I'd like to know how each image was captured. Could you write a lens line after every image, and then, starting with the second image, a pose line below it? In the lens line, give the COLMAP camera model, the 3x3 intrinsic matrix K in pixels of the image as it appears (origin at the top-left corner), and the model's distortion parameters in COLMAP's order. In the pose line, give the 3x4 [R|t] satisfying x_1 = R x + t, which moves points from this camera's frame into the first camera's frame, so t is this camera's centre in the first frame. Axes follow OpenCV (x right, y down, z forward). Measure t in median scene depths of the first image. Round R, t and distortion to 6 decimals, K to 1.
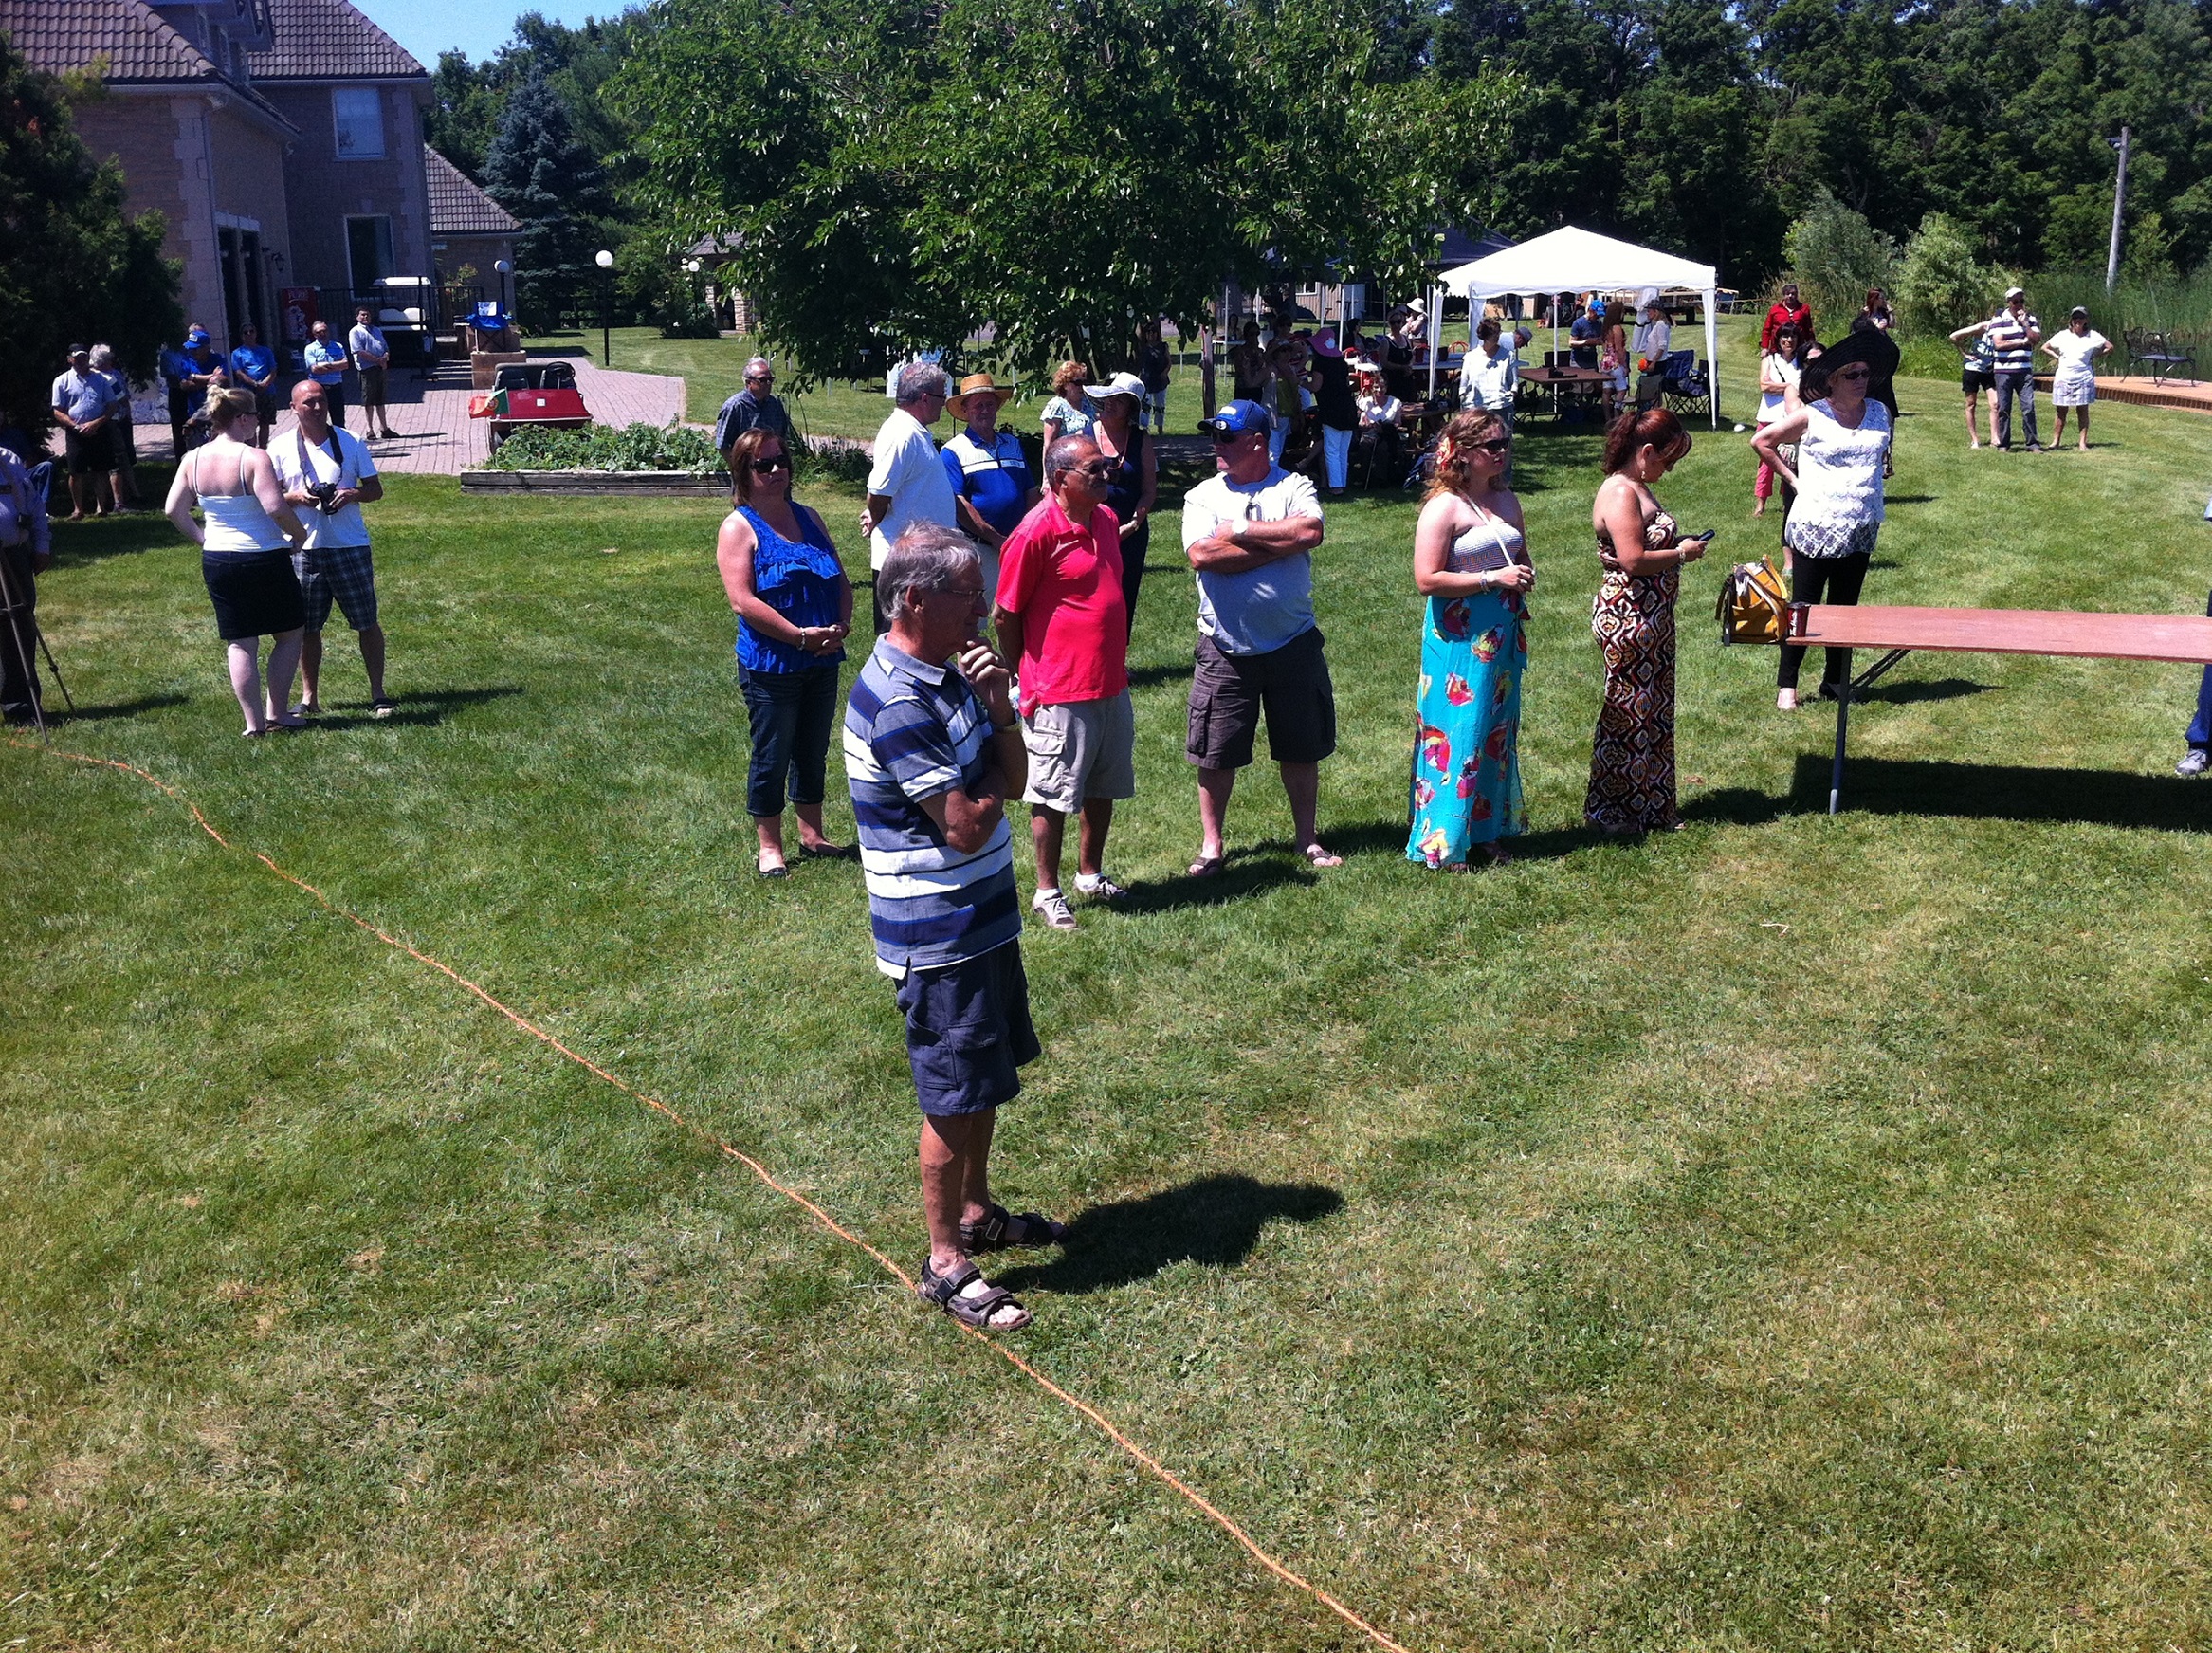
lens RADIAL K [[2159.6, 0, 1080.0], [0, 2159.6, 867.7], [0, 0, 1]] dist [-0.036076, 0.000000]
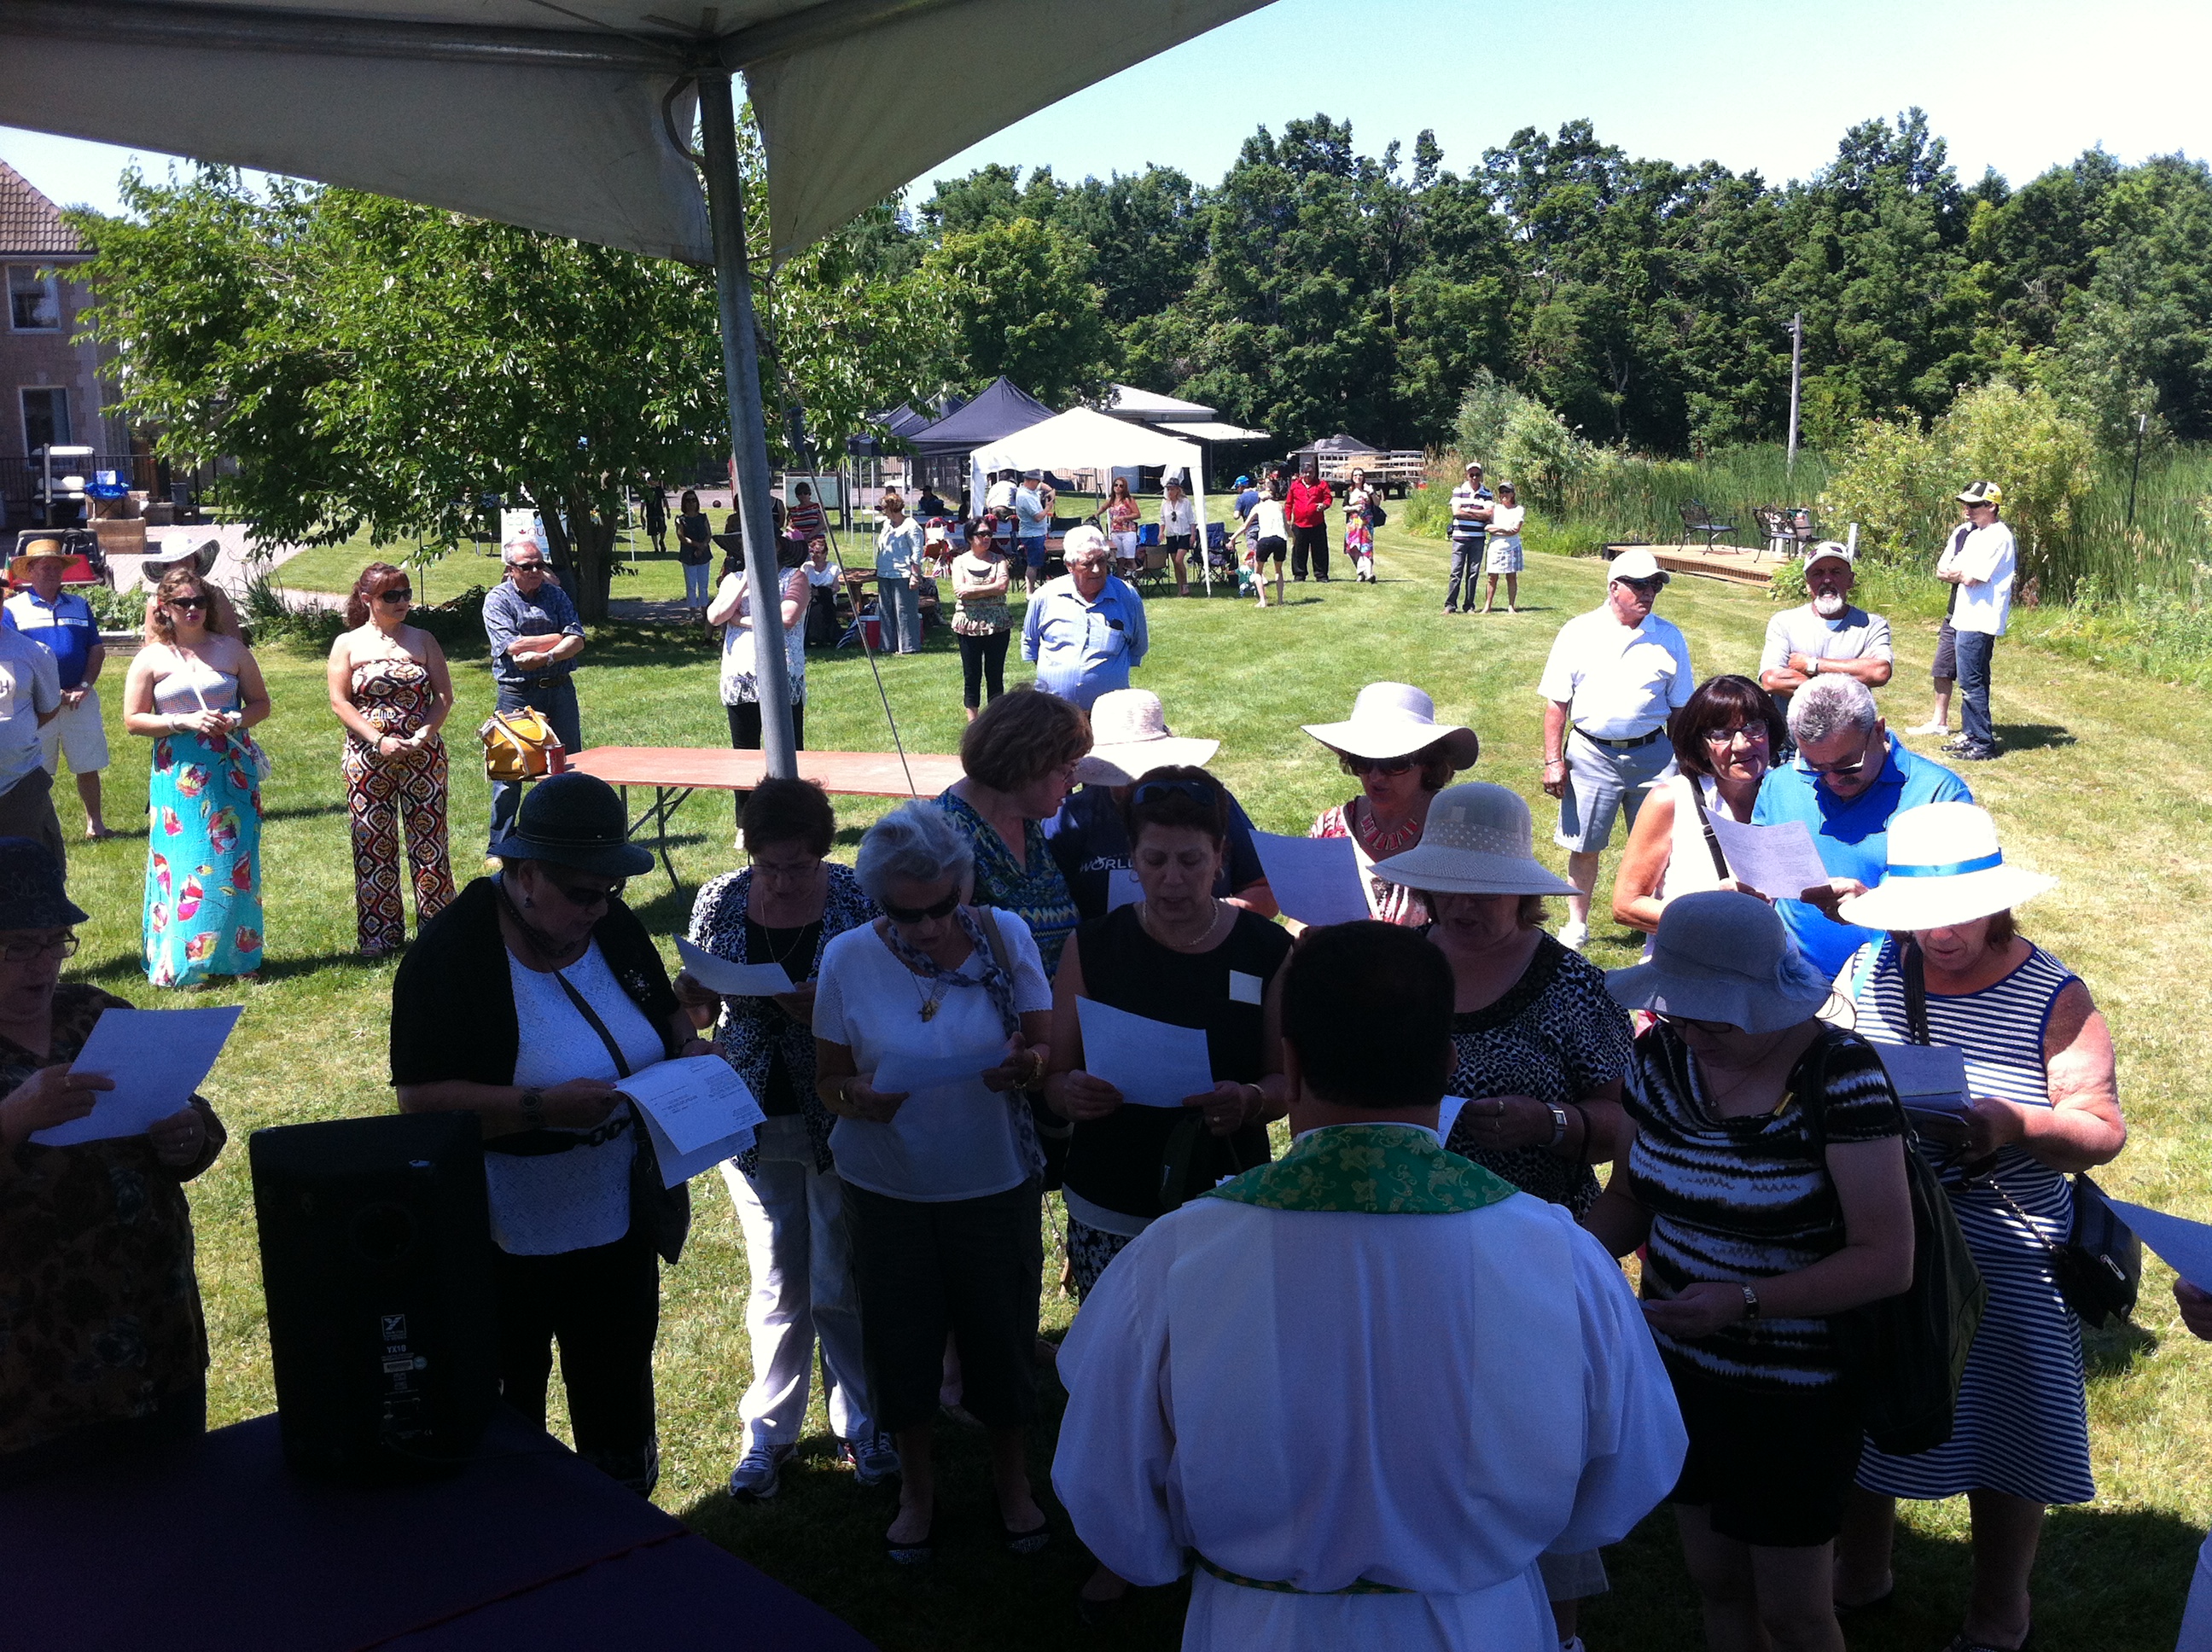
lens RADIAL K [[2159.2, 0, 1069.6], [0, 2159.2, 870.3], [0, 0, 1]] dist [-0.036076, 0.000000]
pose [[0.998744, -0.002069, 0.050053, 0.501898], [0.005830, 0.997159, -0.075103, 0.025720], [-0.049756, 0.075300, 0.995919, -0.106236]]
